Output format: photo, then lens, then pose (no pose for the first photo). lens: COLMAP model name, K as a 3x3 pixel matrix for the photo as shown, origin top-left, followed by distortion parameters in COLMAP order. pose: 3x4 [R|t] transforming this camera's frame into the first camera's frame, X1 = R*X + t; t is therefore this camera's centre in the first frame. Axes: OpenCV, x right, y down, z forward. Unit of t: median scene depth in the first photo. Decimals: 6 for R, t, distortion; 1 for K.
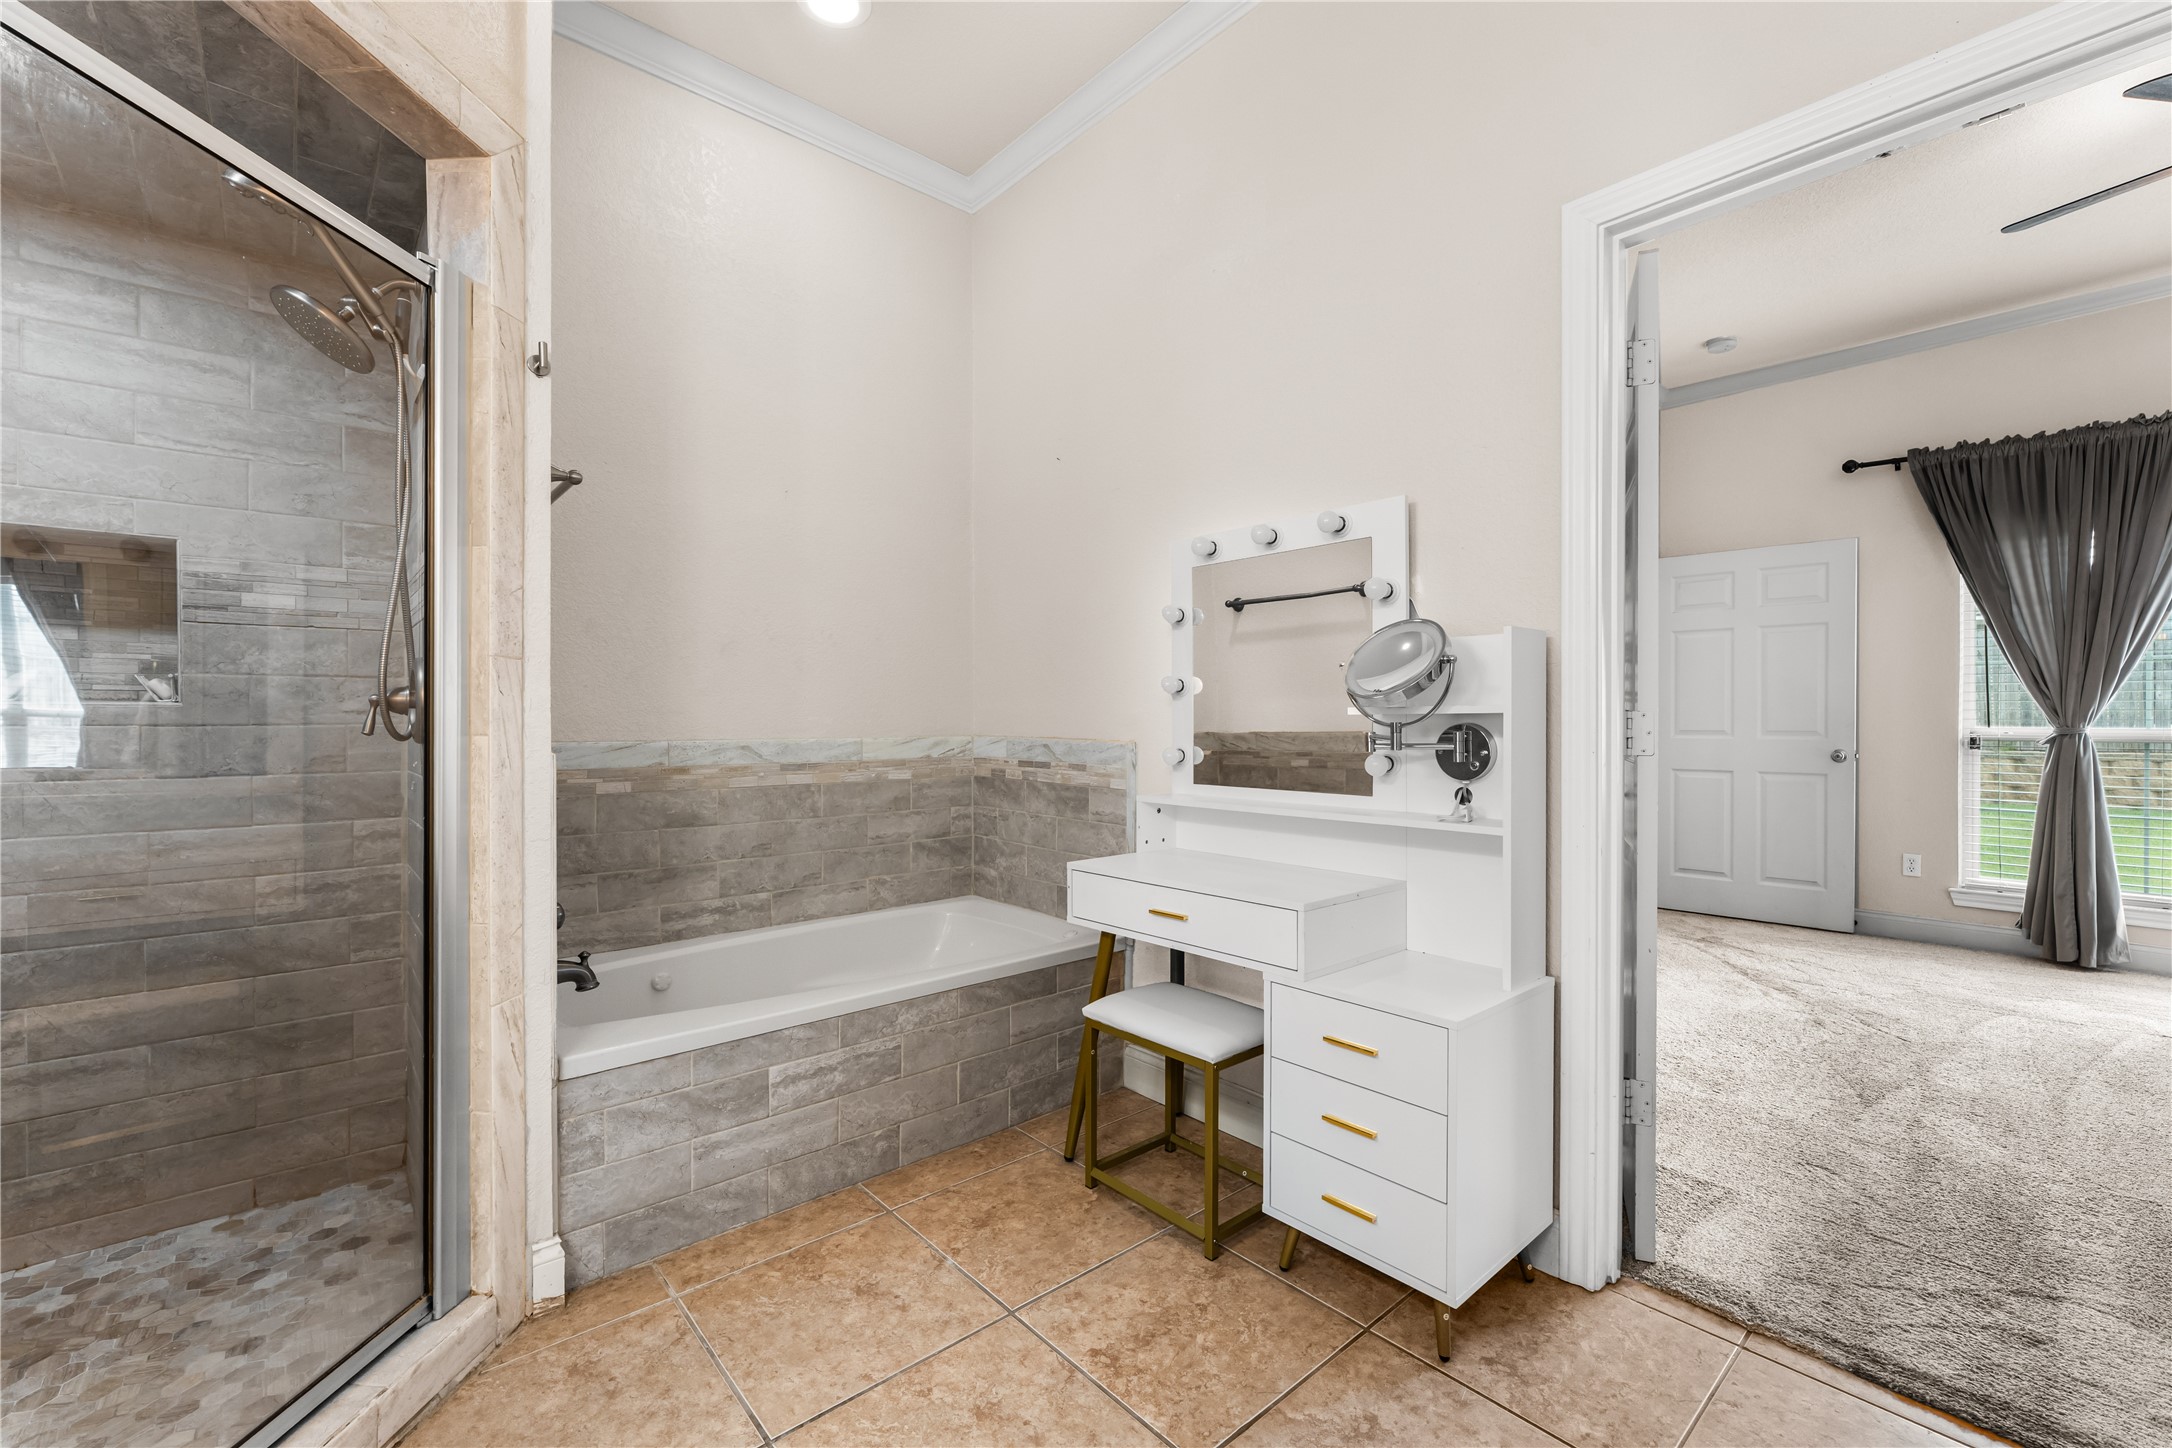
lens RADIAL K [[902.8, 0, 1081.1], [0, 902.8, 725.5], [0, 0, 1]] dist [-0.002393, -0.000742]
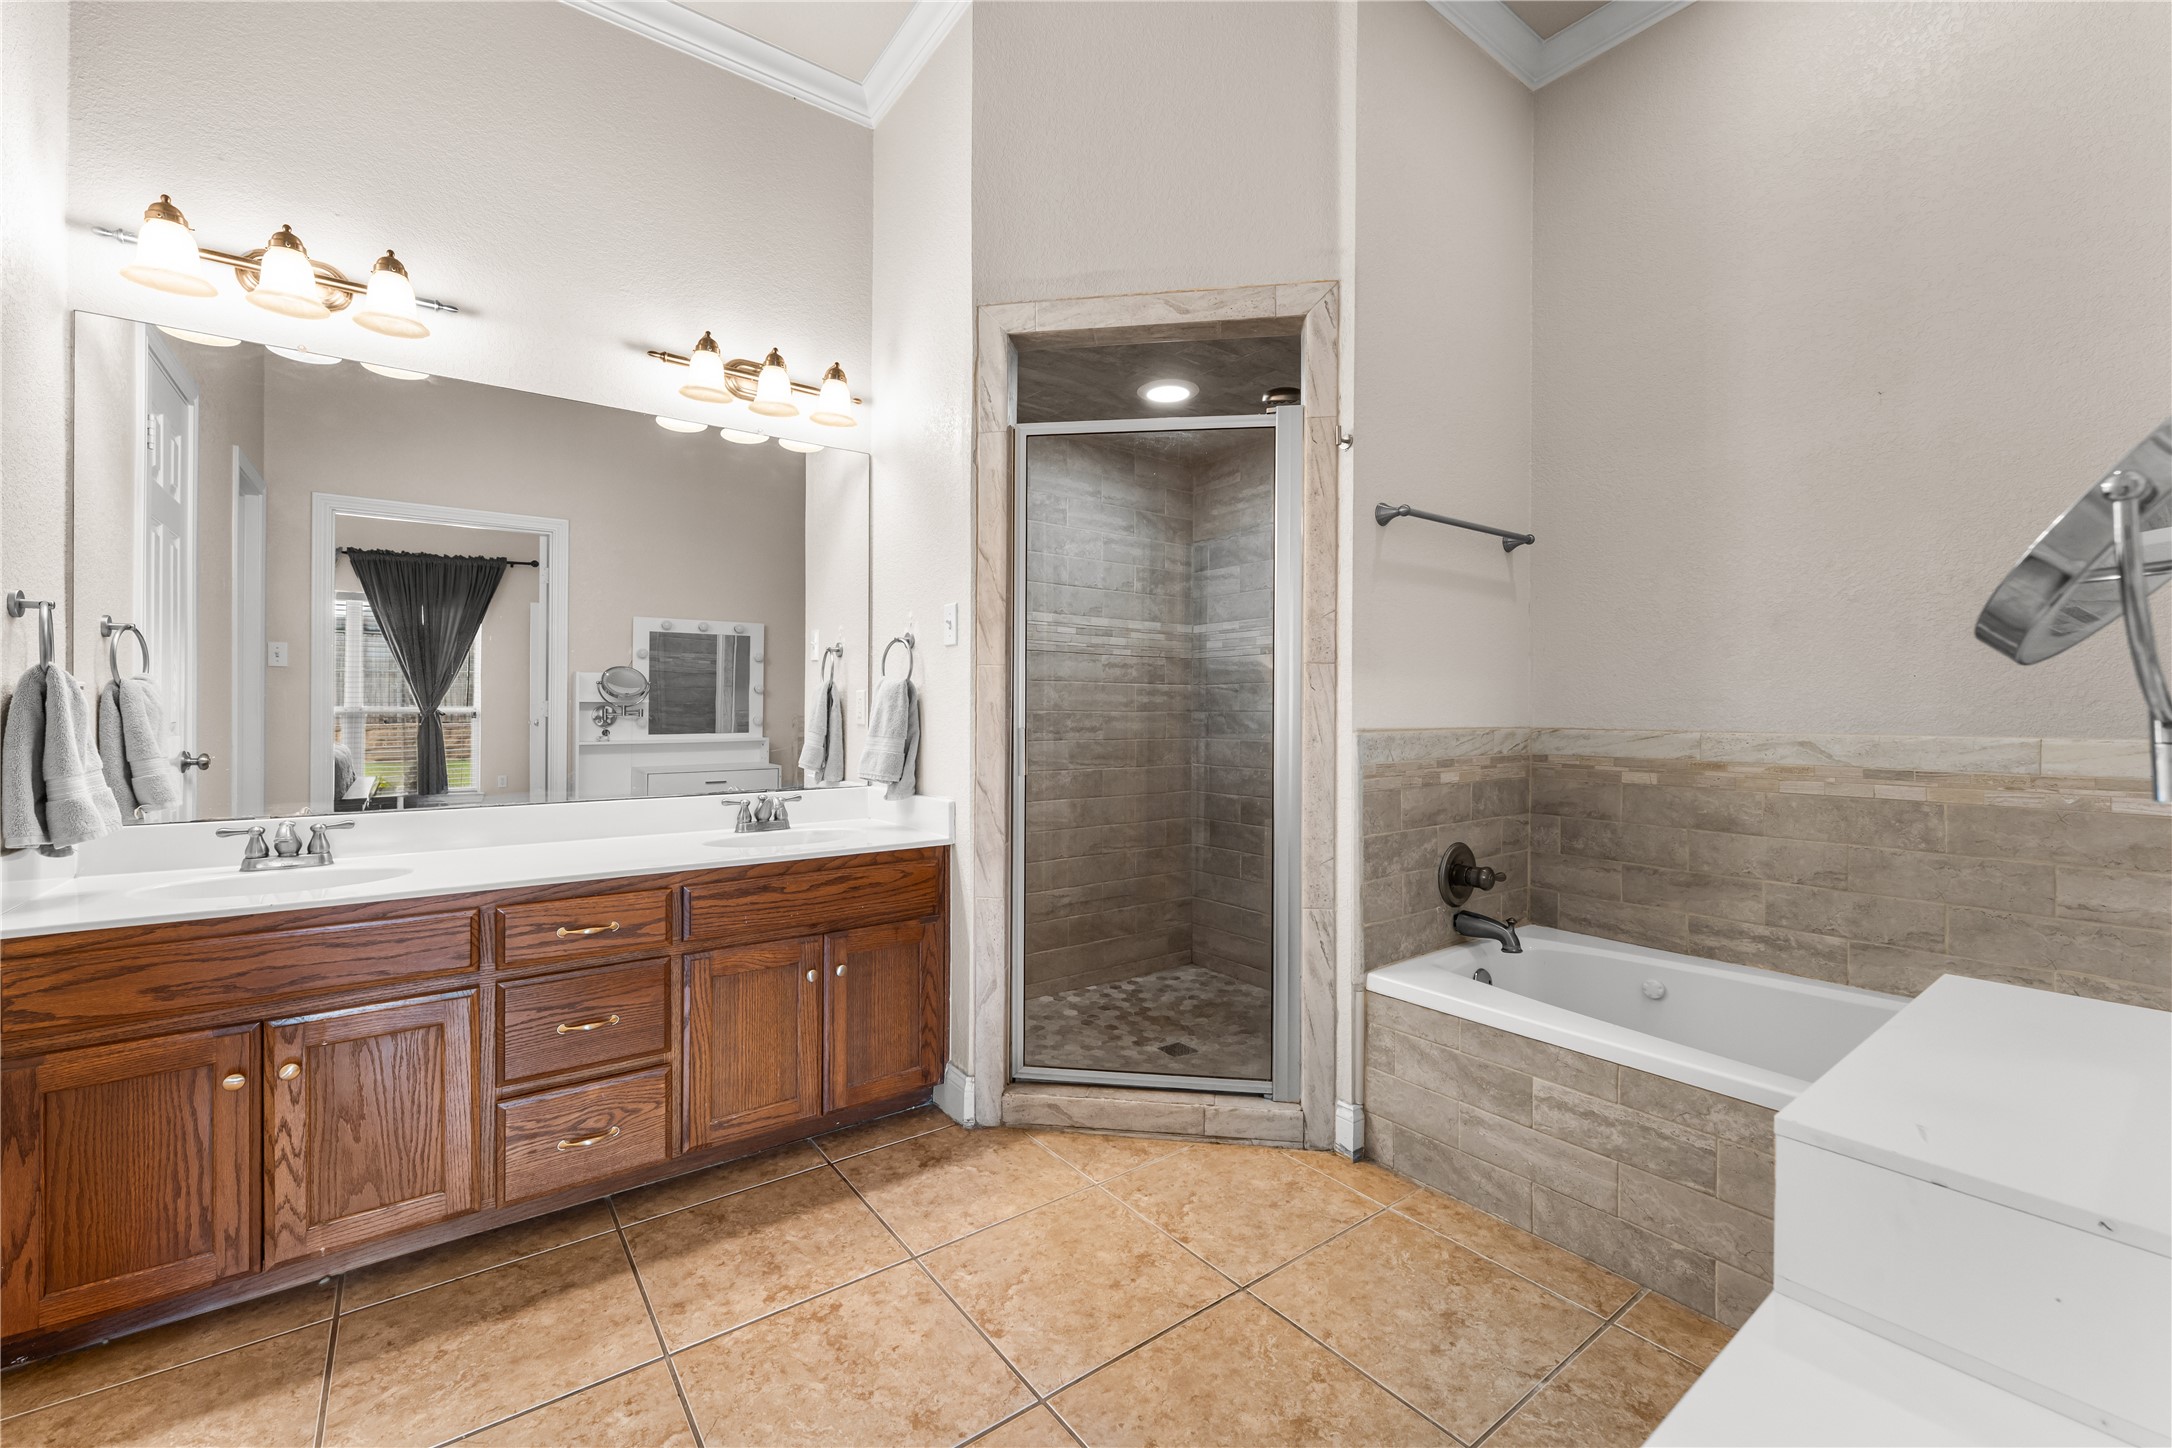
lens RADIAL K [[879.6, 0, 1075.1], [0, 879.6, 709.2], [0, 0, 1]] dist [-0.003506, -0.000215]
pose [[-0.076656, 0.000016, -0.997058, 0.465390], [-0.007665, 0.999970, 0.000606, -0.001418], [0.997028, 0.007689, -0.076654, 0.452417]]
